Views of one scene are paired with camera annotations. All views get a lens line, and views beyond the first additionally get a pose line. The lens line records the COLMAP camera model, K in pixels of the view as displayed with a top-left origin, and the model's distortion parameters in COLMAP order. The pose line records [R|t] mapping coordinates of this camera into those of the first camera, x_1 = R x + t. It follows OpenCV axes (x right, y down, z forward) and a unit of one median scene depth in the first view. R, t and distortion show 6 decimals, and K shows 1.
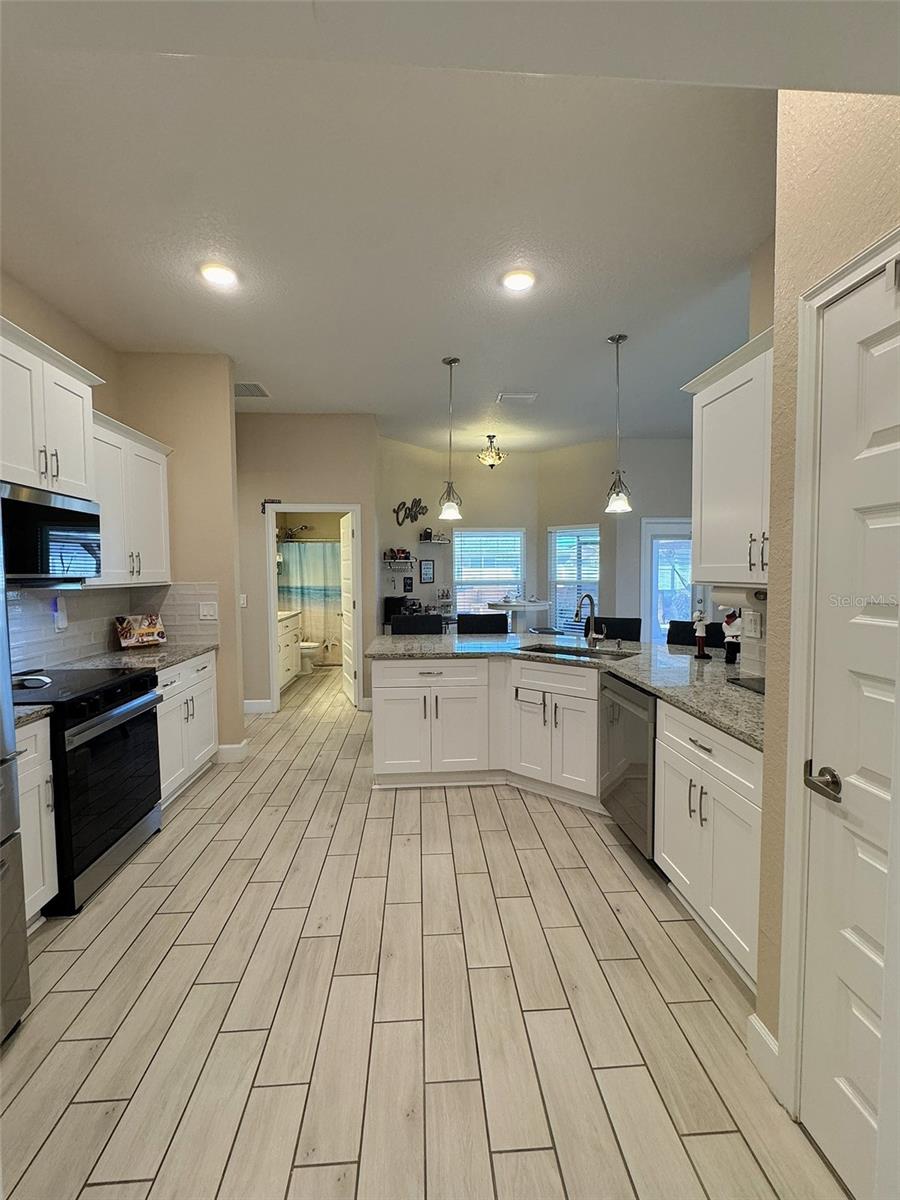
lens RADIAL K [[526.1, 0, 450.0], [0, 526.1, 600.0], [0, 0, 1]] dist [0.001165, -0.000007]
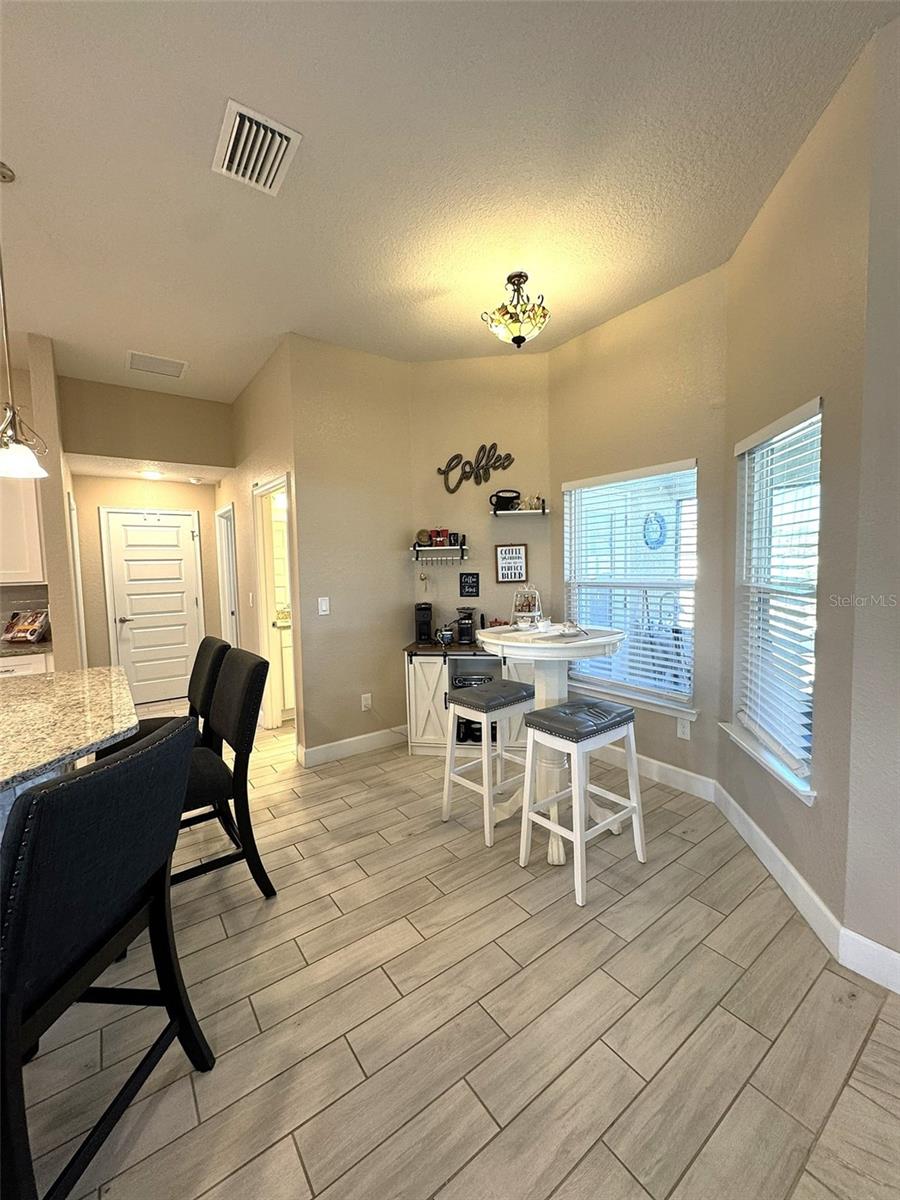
lens RADIAL K [[483.8, 0, 450.0], [0, 483.8, 600.0], [0, 0, 1]] dist [-0.000153, 0.000003]
pose [[0.539444, 0.055083, -0.840218, 0.714133], [-0.027492, 0.998478, 0.047808, -0.067841], [0.841573, -0.002691, 0.540137, 1.185424]]
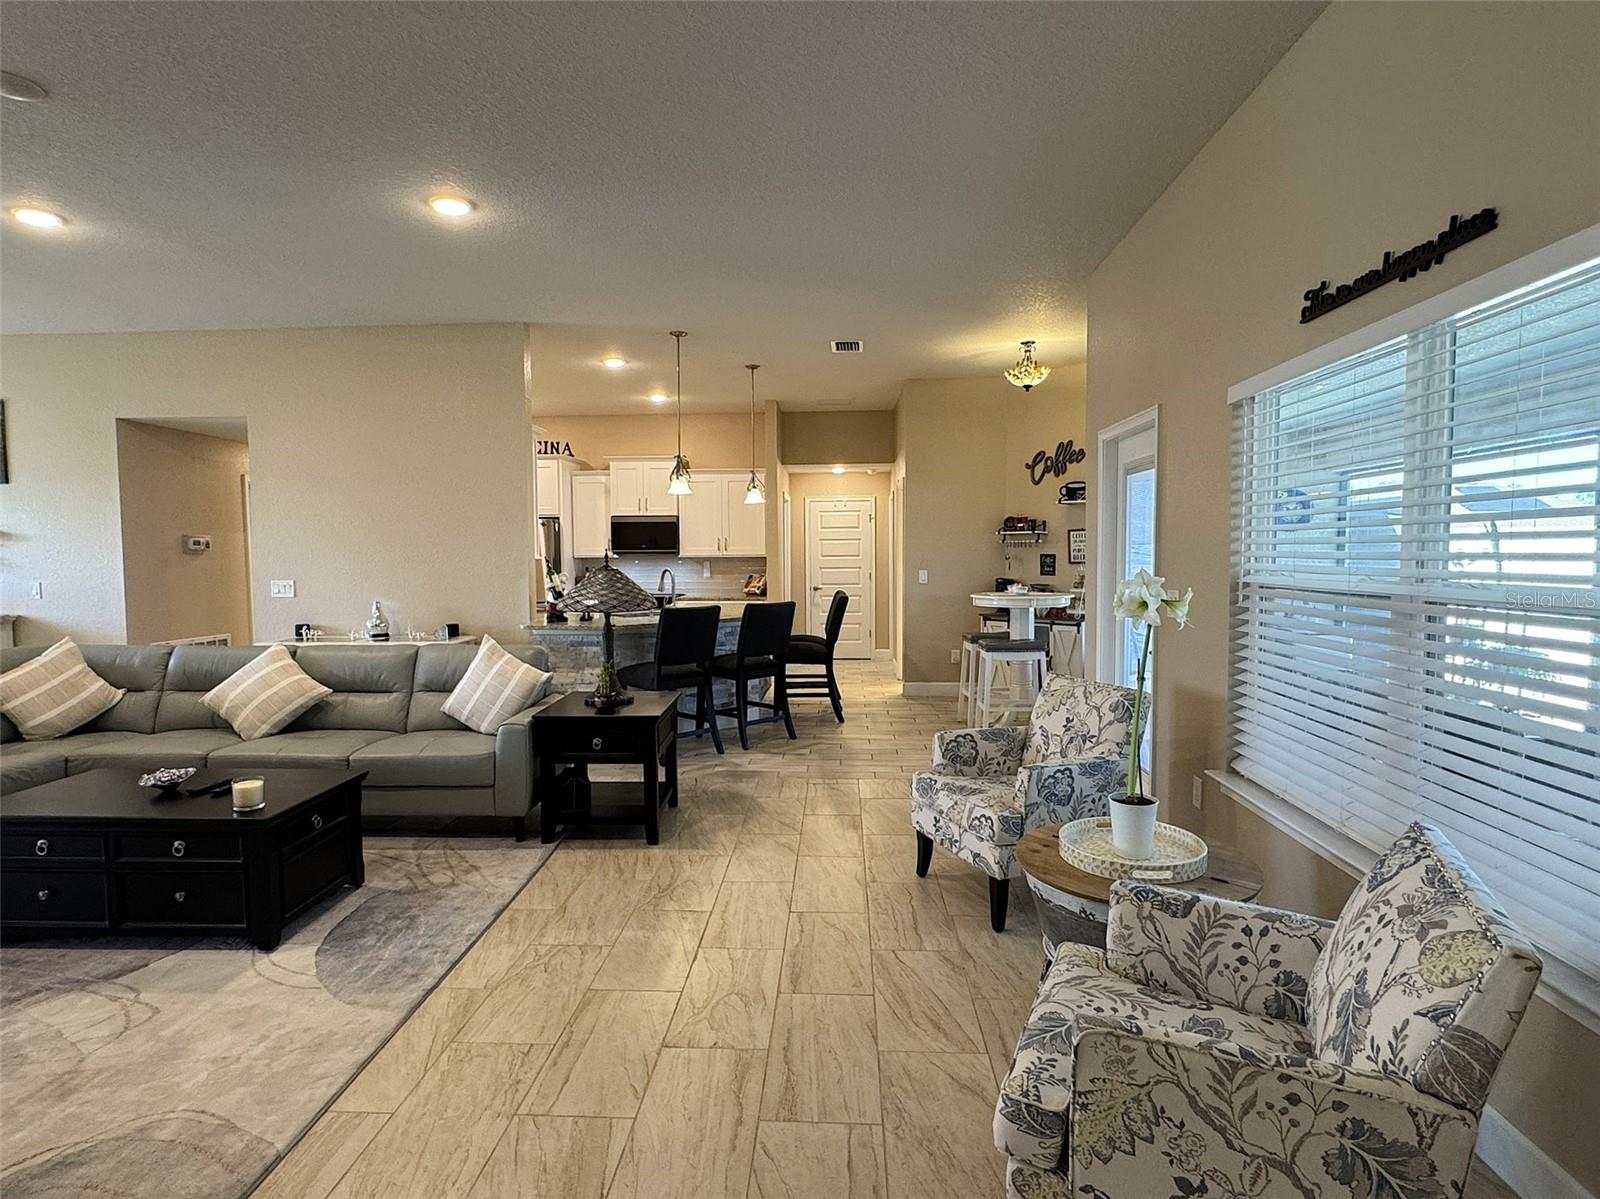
lens RADIAL K [[827.9, 0, 800.0], [0, 827.9, 599.5], [0, 0, 1]] dist [0.003631, 0.002103]
pose [[-0.112451, 0.065702, -0.991483, 1.942664], [-0.045085, 0.996447, 0.071145, -0.083681], [0.992634, 0.052702, -0.109090, 1.407806]]
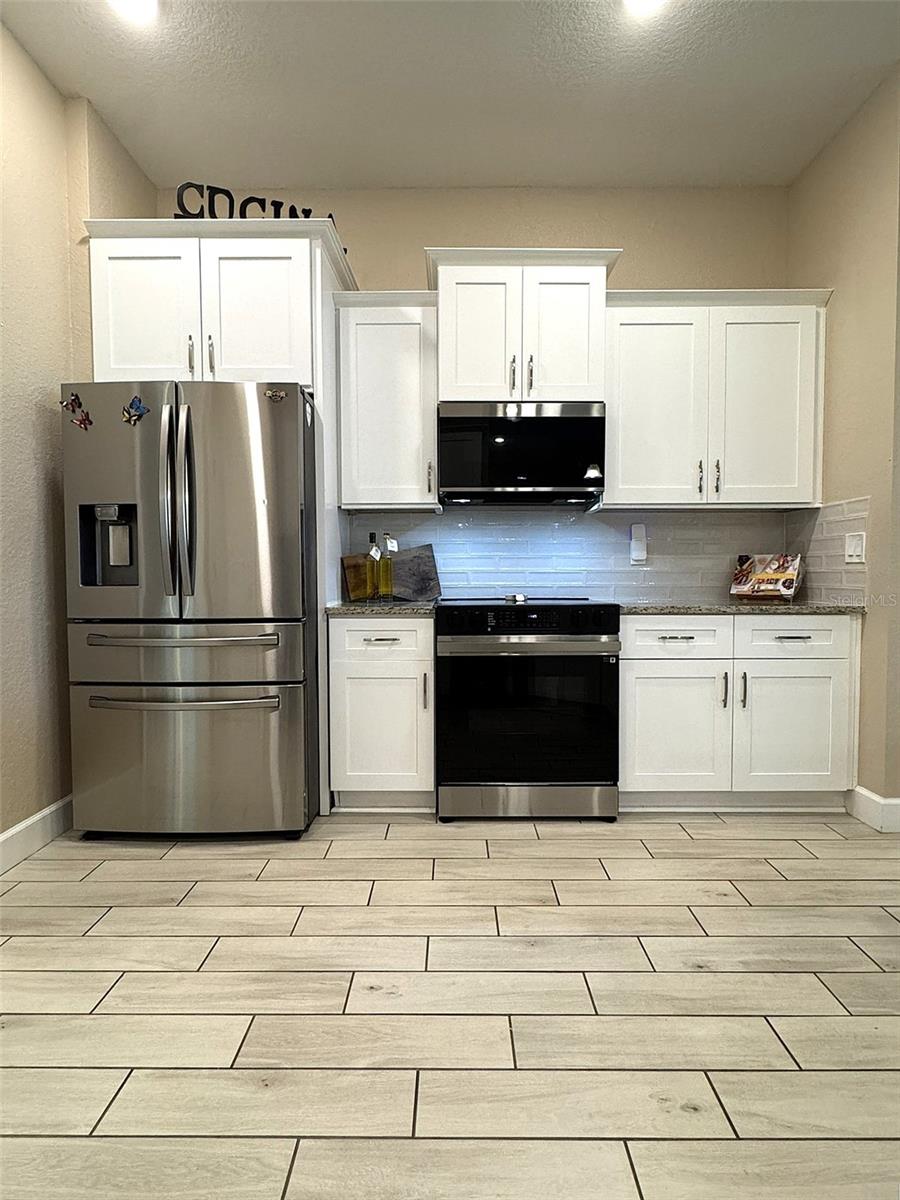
lens RADIAL K [[614.7, 0, 450.0], [0, 614.7, 600.0], [0, 0, 1]] dist [0.001021, 0.000224]
pose [[-0.065297, 0.054264, -0.996389, 0.254700], [-0.048750, 0.997155, 0.057500, 0.063232], [0.996674, 0.052328, -0.062466, 0.626978]]
